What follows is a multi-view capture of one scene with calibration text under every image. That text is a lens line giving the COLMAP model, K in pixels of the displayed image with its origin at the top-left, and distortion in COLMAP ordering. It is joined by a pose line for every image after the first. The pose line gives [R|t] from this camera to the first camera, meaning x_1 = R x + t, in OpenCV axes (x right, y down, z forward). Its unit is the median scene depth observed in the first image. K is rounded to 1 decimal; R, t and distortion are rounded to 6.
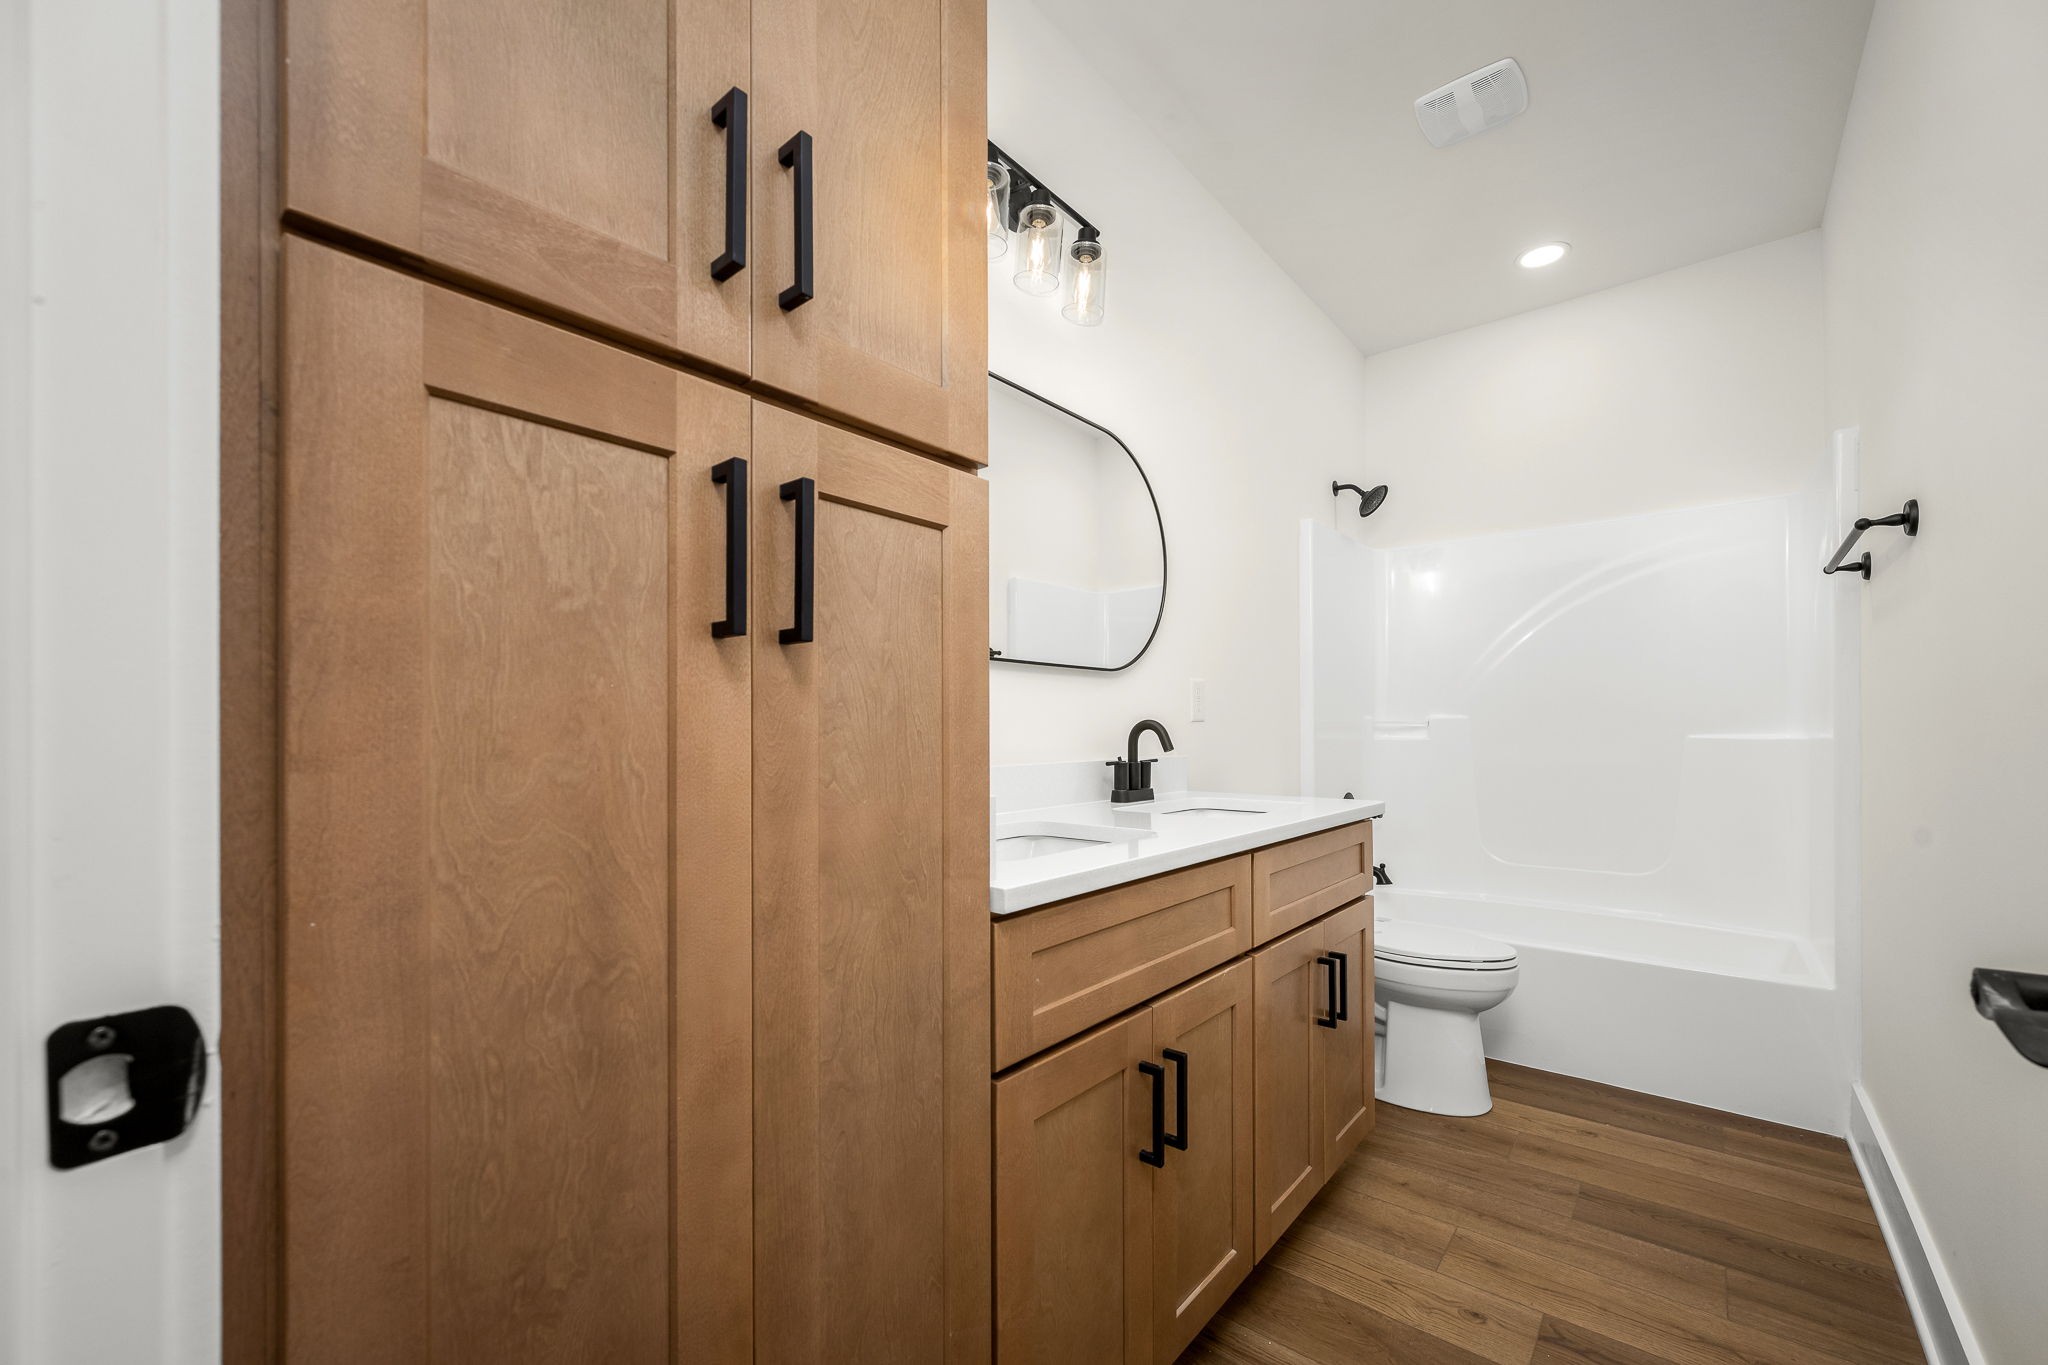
lens RADIAL K [[819.9, 0, 1025.0], [0, 819.9, 726.4], [0, 0, 1]] dist [-0.000341, -0.000205]
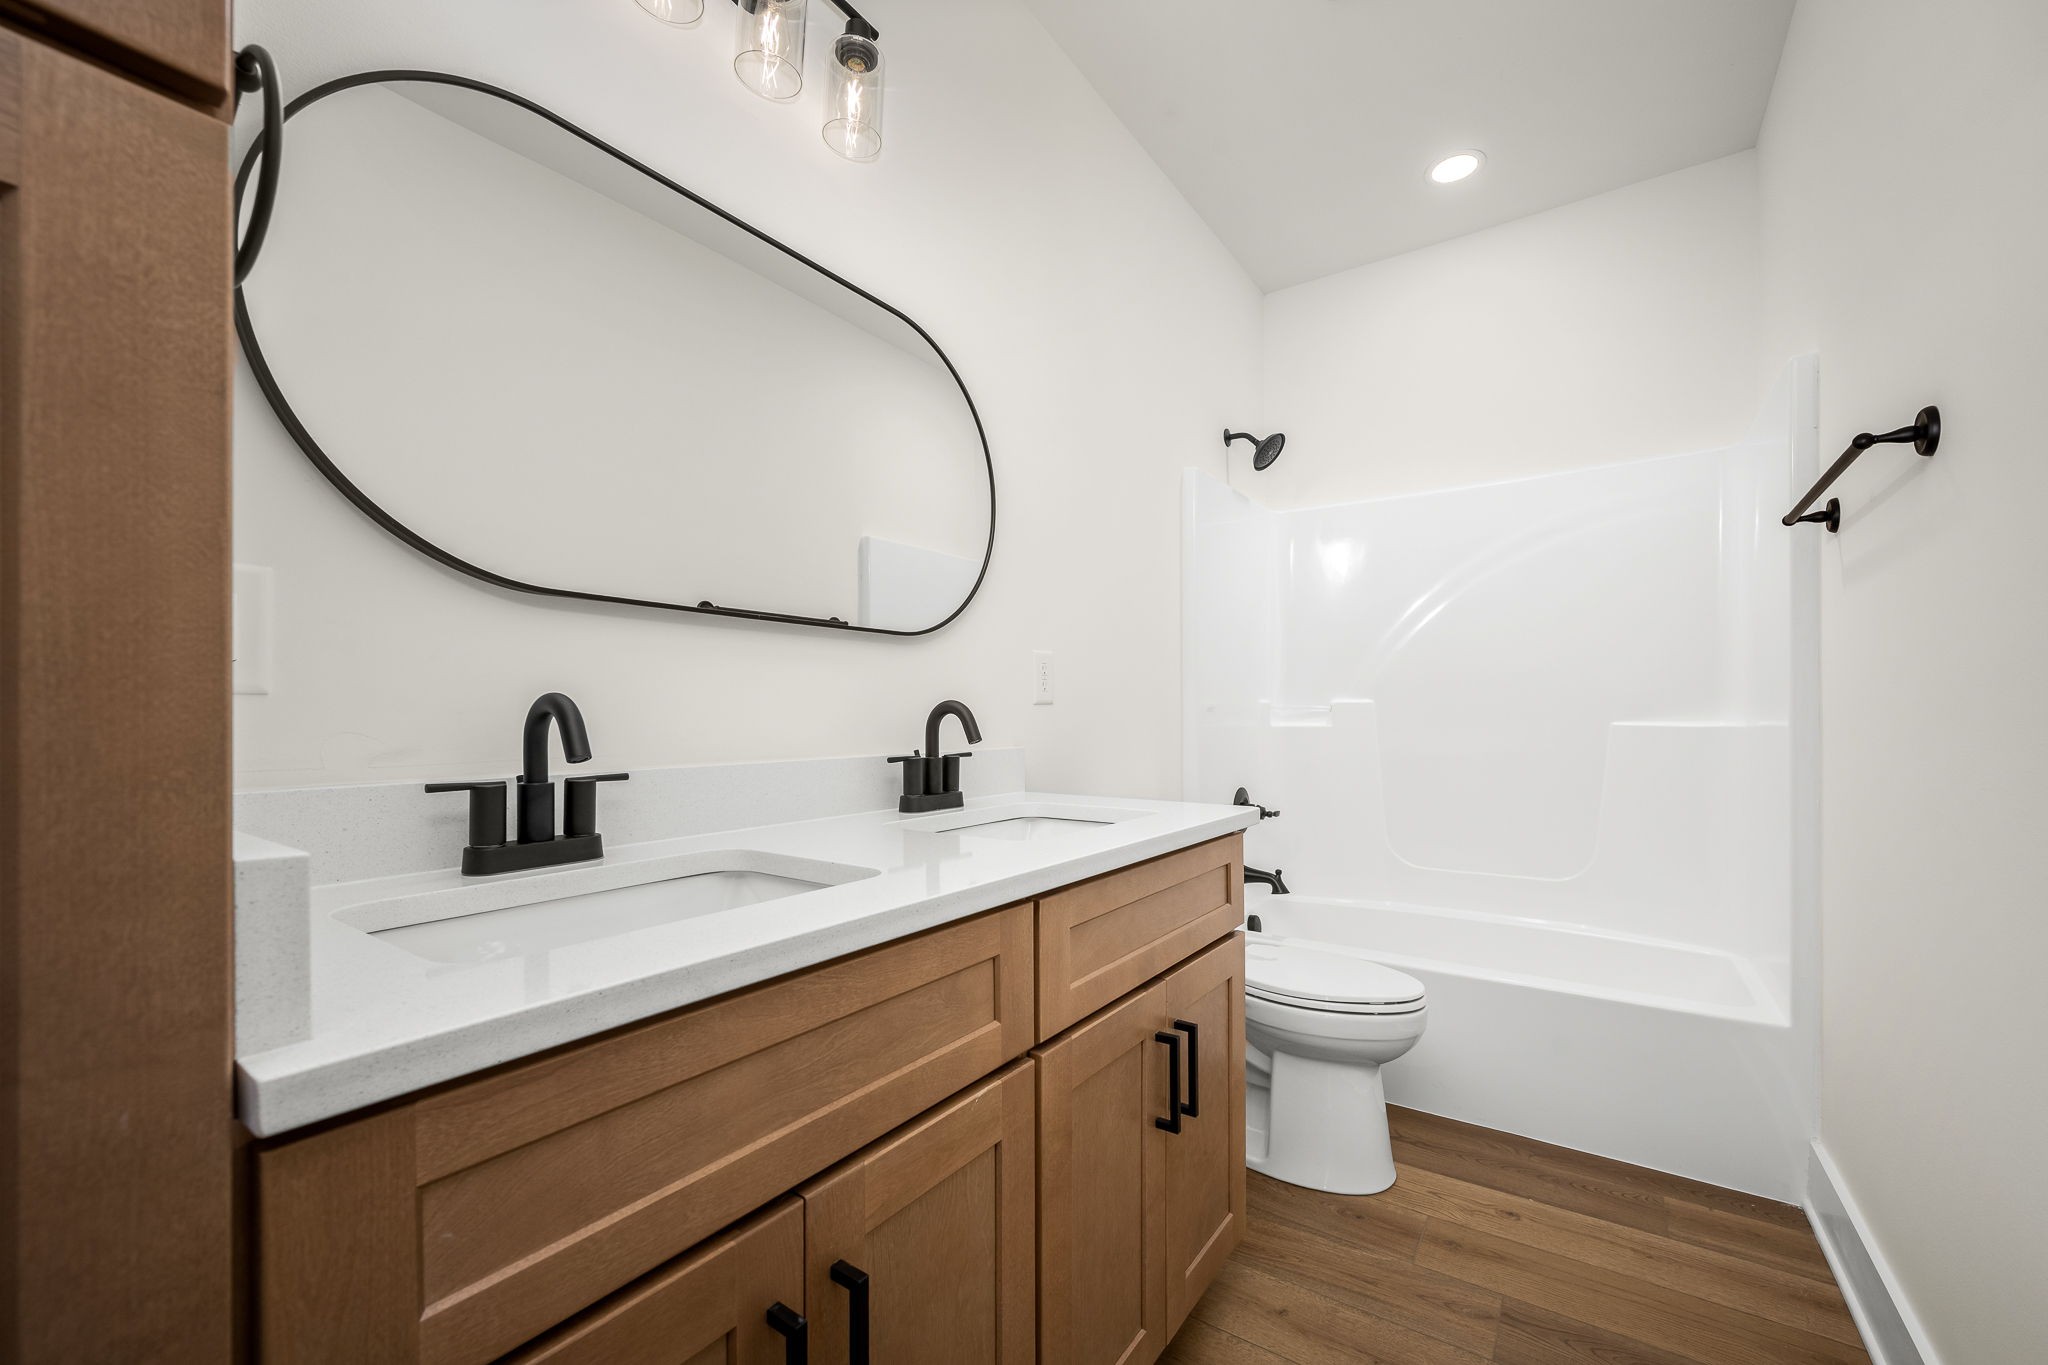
lens RADIAL K [[826.8, 0, 1022.9], [0, 826.8, 710.9], [0, 0, 1]] dist [-0.000860, 0.000026]
pose [[0.996551, 0.001860, 0.082963, 0.151959], [-0.001676, 0.999996, -0.002290, 0.002782], [-0.082967, 0.002143, 0.996550, 0.244155]]
